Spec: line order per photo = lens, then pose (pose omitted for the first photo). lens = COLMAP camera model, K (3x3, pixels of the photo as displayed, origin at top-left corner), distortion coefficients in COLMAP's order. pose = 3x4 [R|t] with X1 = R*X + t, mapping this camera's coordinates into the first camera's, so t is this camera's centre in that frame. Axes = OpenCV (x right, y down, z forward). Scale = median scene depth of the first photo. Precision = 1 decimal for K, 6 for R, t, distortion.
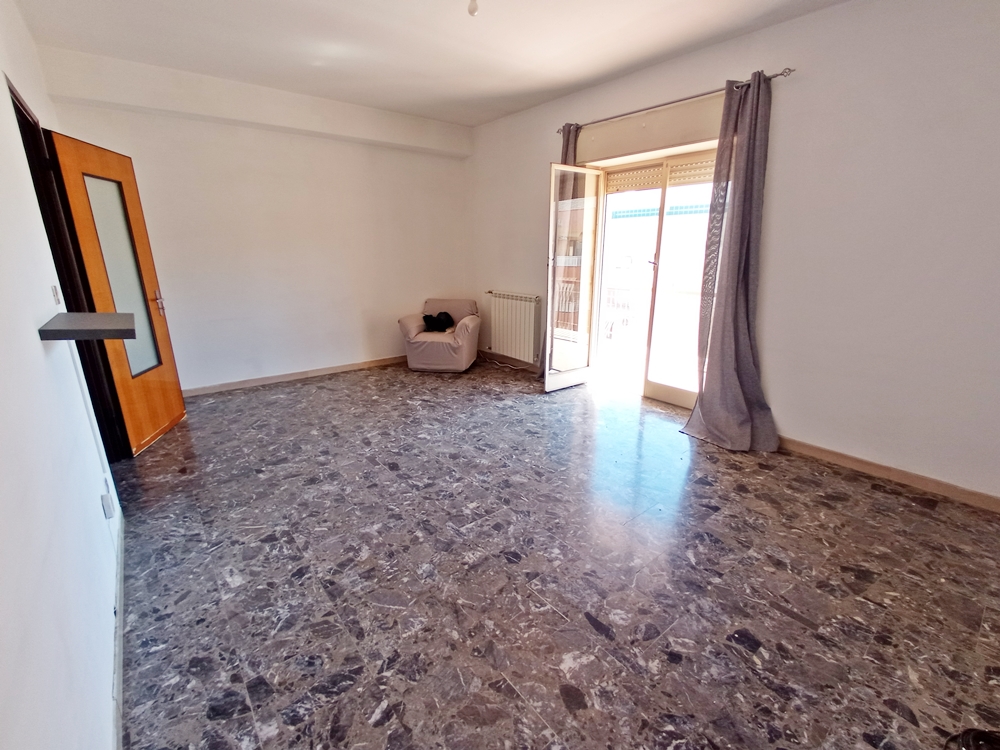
lens RADIAL K [[438.9, 0, 502.9], [0, 438.9, 377.0], [0, 0, 1]] dist [-0.000545, -0.004477]
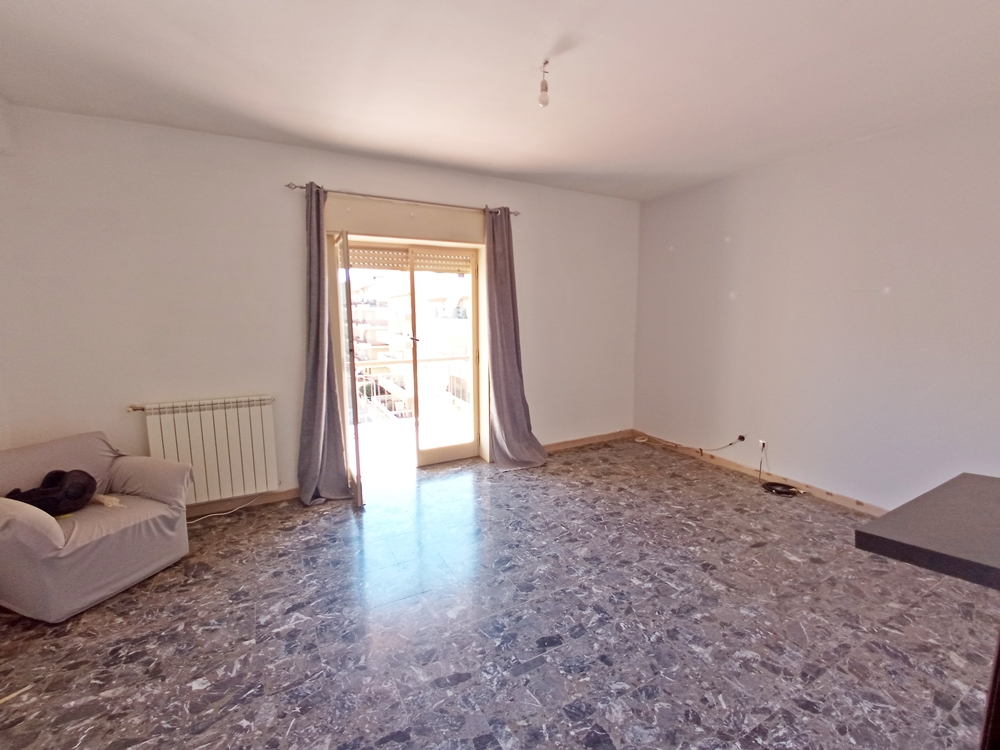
lens RADIAL K [[438.9, 0, 500.6], [0, 438.9, 373.9], [0, 0, 1]] dist [-0.000545, -0.004477]
pose [[0.172193, -0.133601, 0.975961, -1.285001], [0.270498, 0.959087, 0.083566, -0.412144], [-0.947196, 0.249606, 0.201287, 1.198879]]
